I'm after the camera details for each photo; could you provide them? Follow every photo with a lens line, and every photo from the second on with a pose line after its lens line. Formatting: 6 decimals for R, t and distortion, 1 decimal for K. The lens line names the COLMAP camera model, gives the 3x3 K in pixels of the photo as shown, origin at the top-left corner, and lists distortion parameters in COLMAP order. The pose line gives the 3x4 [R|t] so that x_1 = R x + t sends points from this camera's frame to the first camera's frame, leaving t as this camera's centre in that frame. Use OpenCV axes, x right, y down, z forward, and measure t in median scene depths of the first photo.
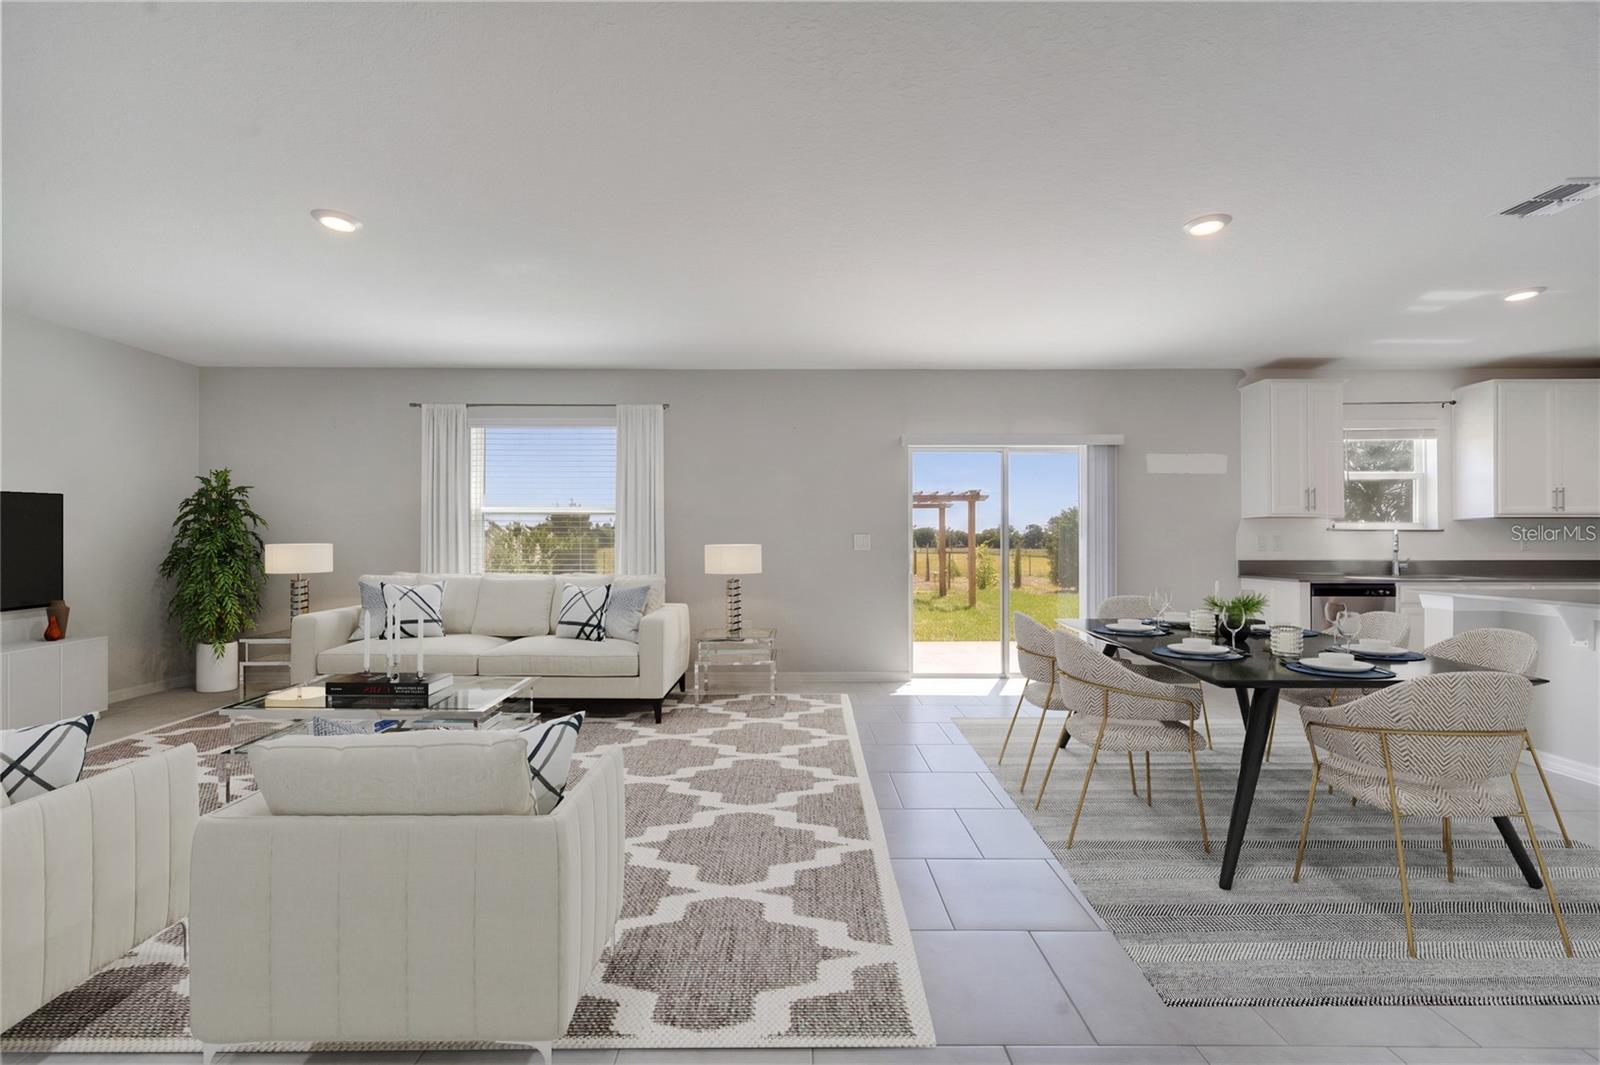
lens RADIAL K [[681.7, 0, 802.1], [0, 681.7, 505.5], [0, 0, 1]] dist [-0.058647, 0.000050]
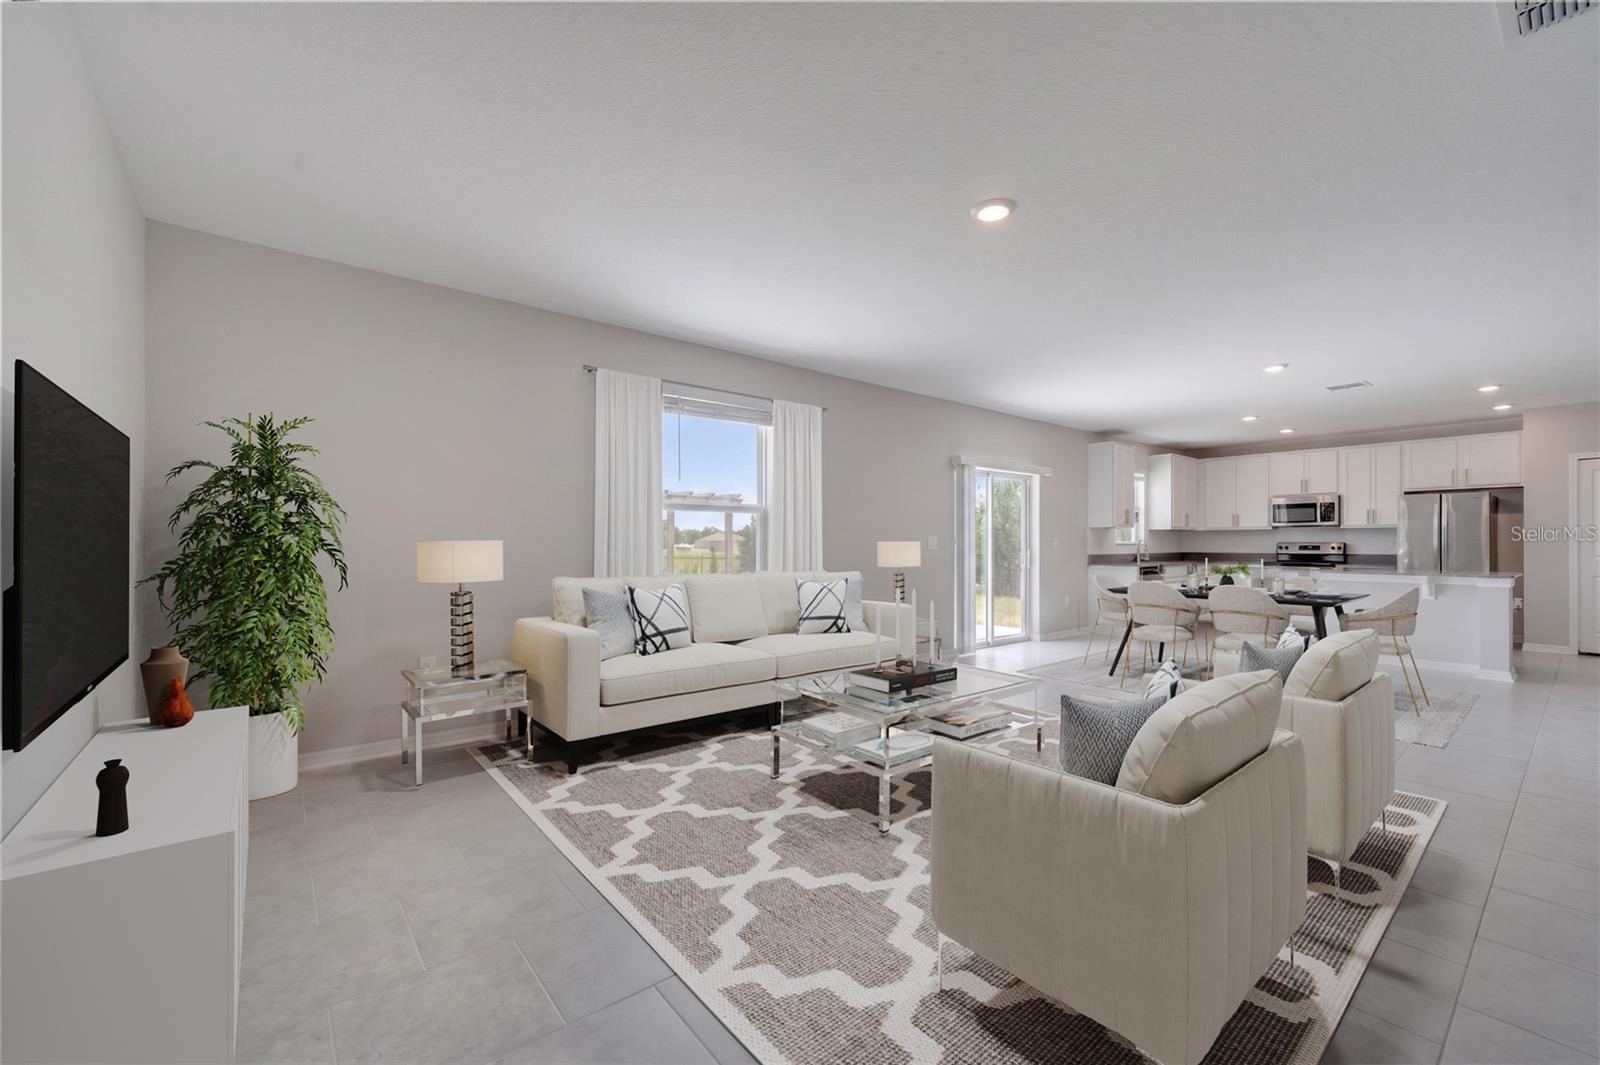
lens RADIAL K [[656.8, 0, 800.9], [0, 656.8, 539.5], [0, 0, 1]] dist [0.000173, 0.000007]
pose [[0.789414, 0.004247, 0.613846, -0.913439], [-0.033125, 0.998814, 0.035688, 0.019566], [-0.612967, -0.048507, 0.788618, 0.223938]]
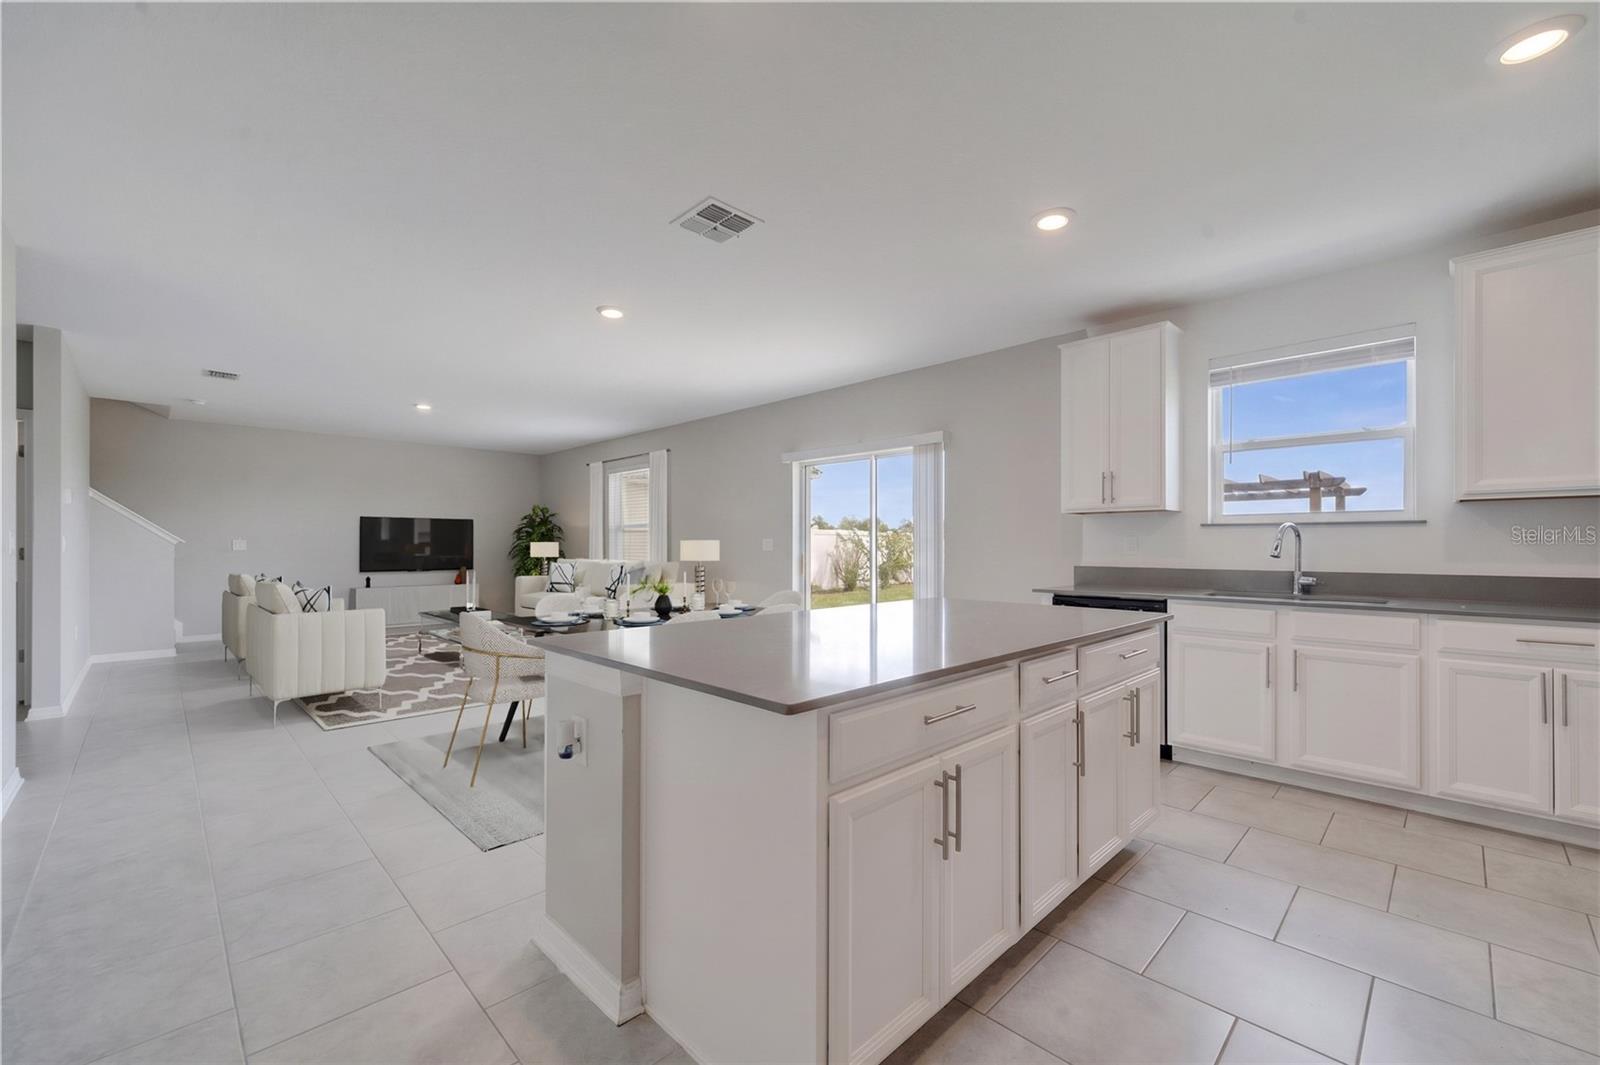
lens RADIAL K [[656.8, 0, 800.9], [0, 656.8, 539.5], [0, 0, 1]] dist [0.000173, 0.000007]
pose [[0.690378, -0.000189, -0.723449, 1.113772], [0.037797, 0.998644, 0.035809, 0.010657], [0.722460, -0.052066, 0.689449, 0.206561]]
